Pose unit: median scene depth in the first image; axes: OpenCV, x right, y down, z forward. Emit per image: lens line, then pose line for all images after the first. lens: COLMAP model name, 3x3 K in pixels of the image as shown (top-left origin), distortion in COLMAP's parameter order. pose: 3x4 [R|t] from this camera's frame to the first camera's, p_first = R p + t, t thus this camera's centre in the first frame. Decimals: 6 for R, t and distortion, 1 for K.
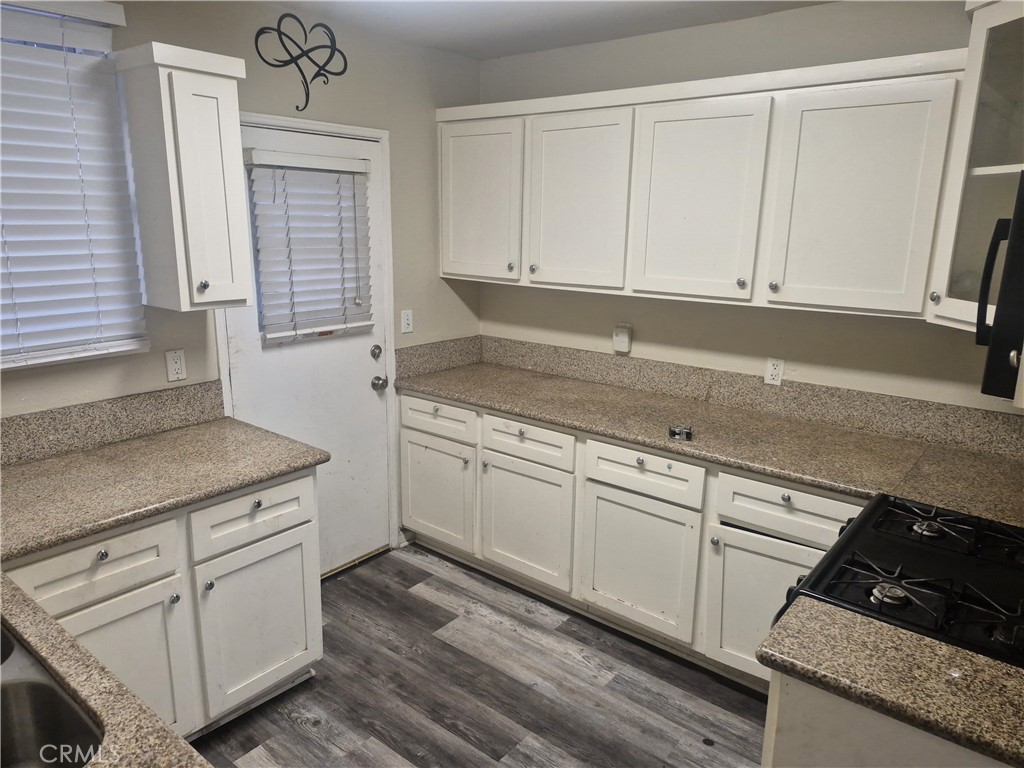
lens RADIAL K [[696.9, 0, 512.0], [0, 696.9, 384.0], [0, 0, 1]] dist [0.057297, -0.095253]
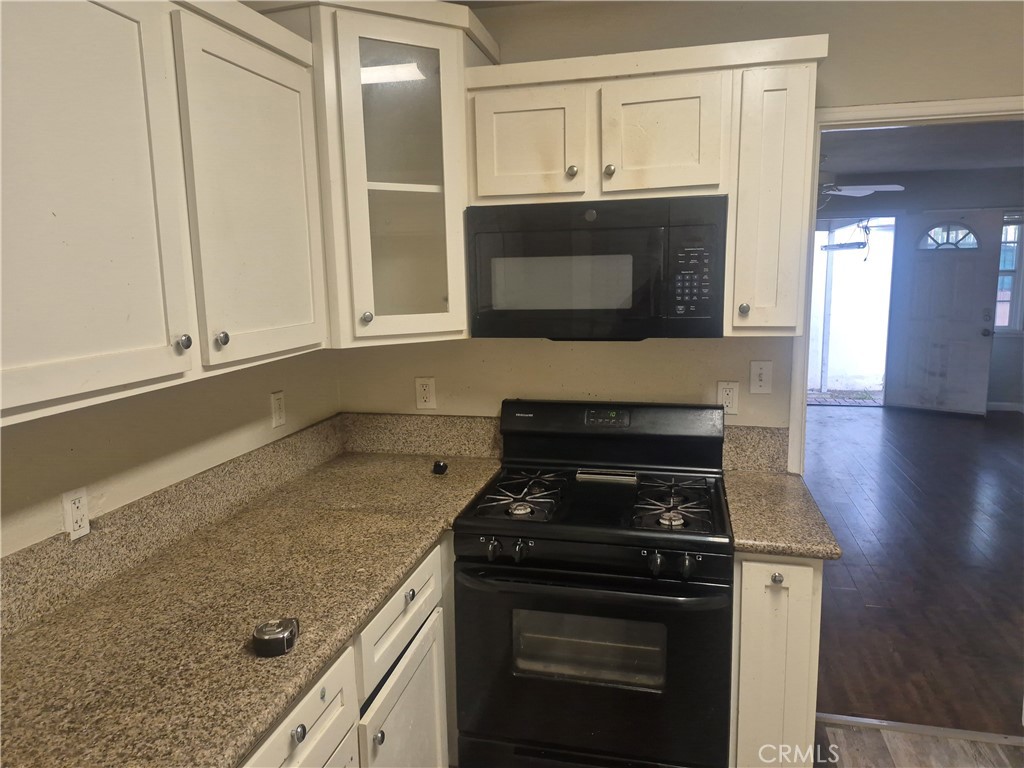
lens RADIAL K [[696.9, 0, 512.0], [0, 696.9, 384.0], [0, 0, 1]] dist [0.057297, -0.095253]
pose [[-0.433351, -0.148200, 0.888957, -0.262822], [0.225912, 0.937030, 0.266343, -0.203808], [-0.872451, 0.316246, -0.372583, 1.009704]]
